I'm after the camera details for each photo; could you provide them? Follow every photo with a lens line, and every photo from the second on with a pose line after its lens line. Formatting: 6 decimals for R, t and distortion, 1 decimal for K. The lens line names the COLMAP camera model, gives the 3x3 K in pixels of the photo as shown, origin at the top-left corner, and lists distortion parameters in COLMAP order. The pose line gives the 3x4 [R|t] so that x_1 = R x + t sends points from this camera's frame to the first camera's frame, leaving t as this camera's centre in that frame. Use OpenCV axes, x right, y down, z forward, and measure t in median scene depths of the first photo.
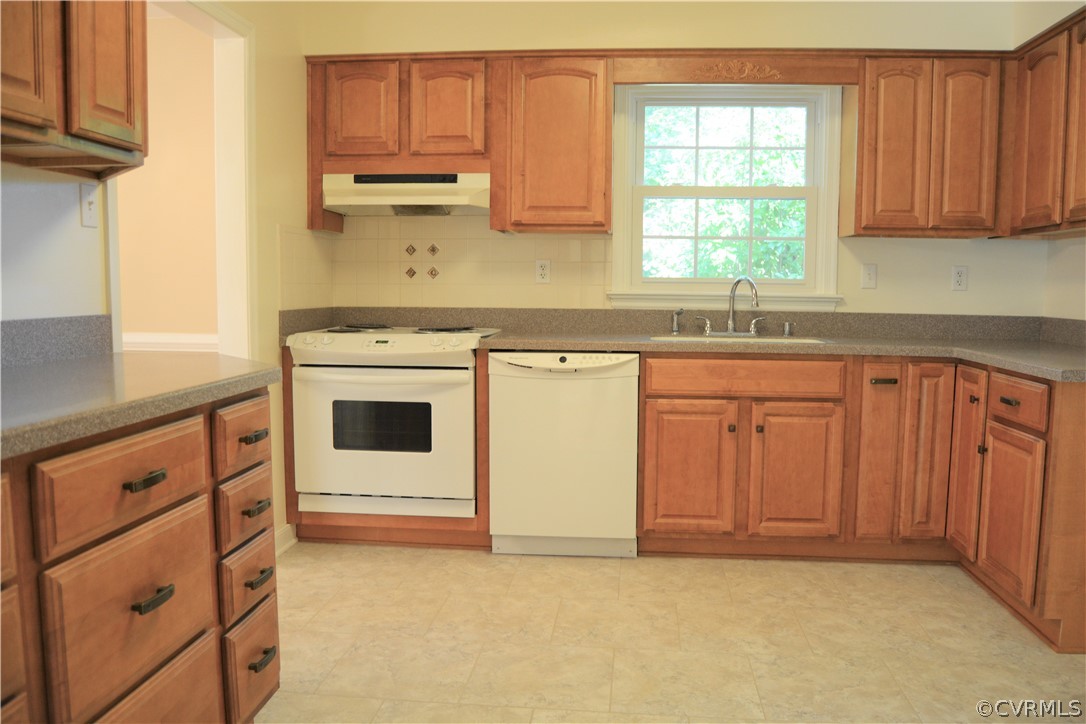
lens RADIAL K [[853.5, 0, 543.0], [0, 853.5, 362.0], [0, 0, 1]] dist [-0.085941, 0.018568]
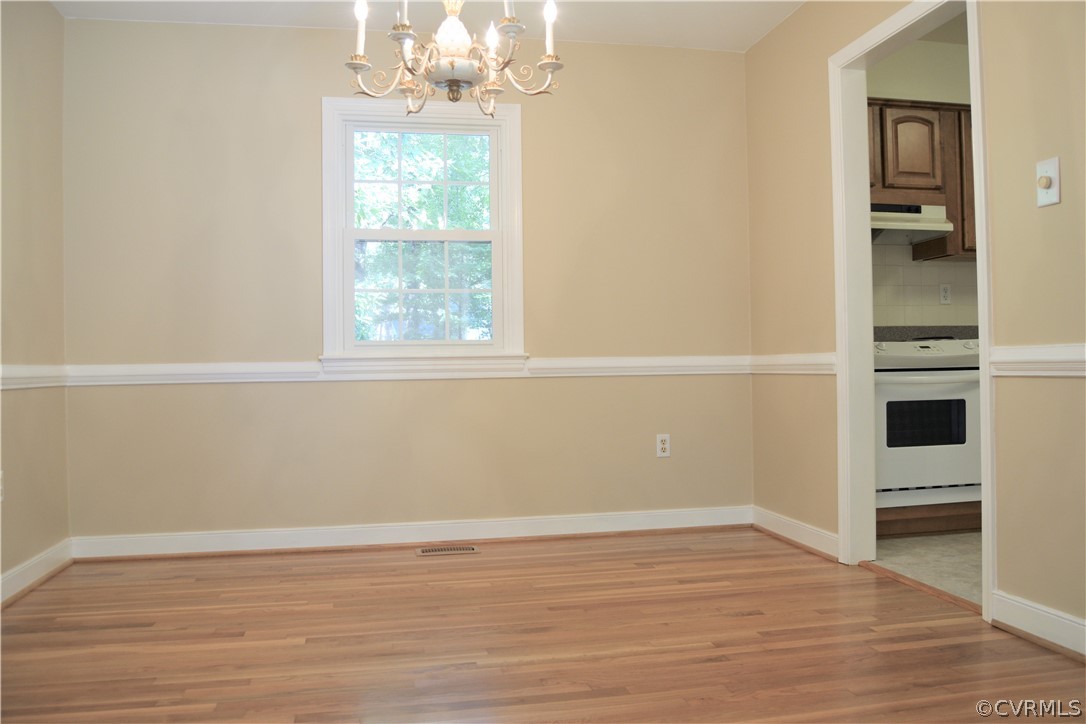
lens RADIAL K [[853.5, 0, 543.0], [0, 853.5, 362.0], [0, 0, 1]] dist [-0.085941, 0.018568]
pose [[0.954134, -0.022201, 0.298556, -0.949627], [0.051528, 0.994543, -0.090719, 0.066671], [-0.294913, 0.101942, 0.950071, 0.099737]]
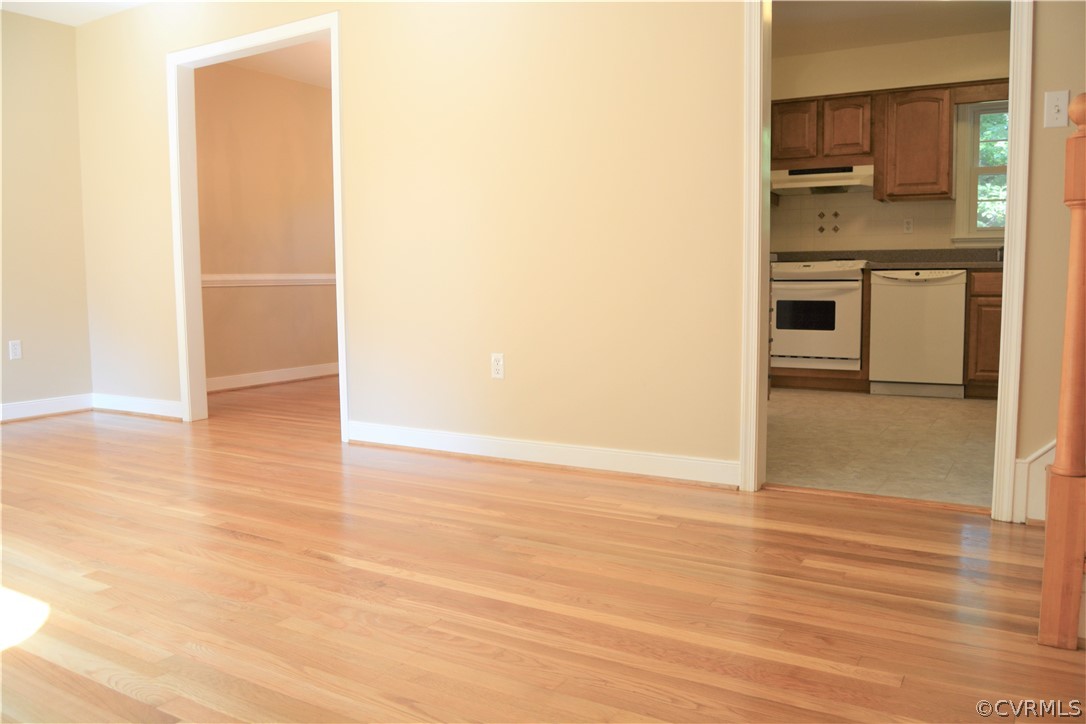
lens RADIAL K [[853.5, 0, 543.0], [0, 853.5, 362.0], [0, 0, 1]] dist [-0.085941, 0.018568]
pose [[0.906669, 0.025022, -0.421100, 0.050936], [-0.023521, 0.999685, 0.008760, 0.160753], [0.421187, 0.001963, 0.906972, -0.744668]]
